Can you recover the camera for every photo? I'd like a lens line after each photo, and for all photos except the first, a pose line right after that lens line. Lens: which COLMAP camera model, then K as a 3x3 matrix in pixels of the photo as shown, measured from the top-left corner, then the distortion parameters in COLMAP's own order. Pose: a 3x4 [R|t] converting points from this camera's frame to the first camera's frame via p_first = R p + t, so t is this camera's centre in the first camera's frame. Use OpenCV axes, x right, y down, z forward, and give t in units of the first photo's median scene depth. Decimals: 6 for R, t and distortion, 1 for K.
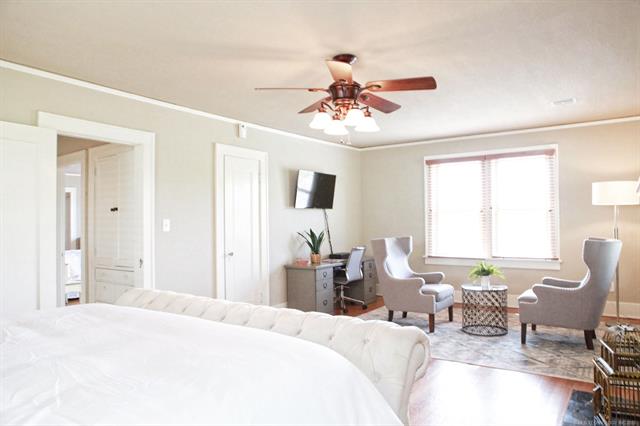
lens RADIAL K [[447.2, 0, 320.0], [0, 447.2, 212.9], [0, 0, 1]] dist [-0.079479, 0.049362]
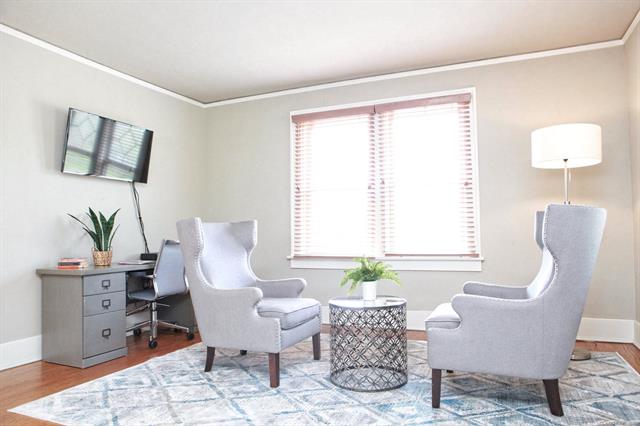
lens RADIAL K [[447.2, 0, 318.9], [0, 447.2, 211.7], [0, 0, 1]] dist [-0.079479, 0.049362]
pose [[0.978583, 0.009607, 0.205626, 0.163427], [-0.003101, 0.999485, -0.031940, 0.060696], [-0.205827, 0.030618, 0.978109, 0.383604]]
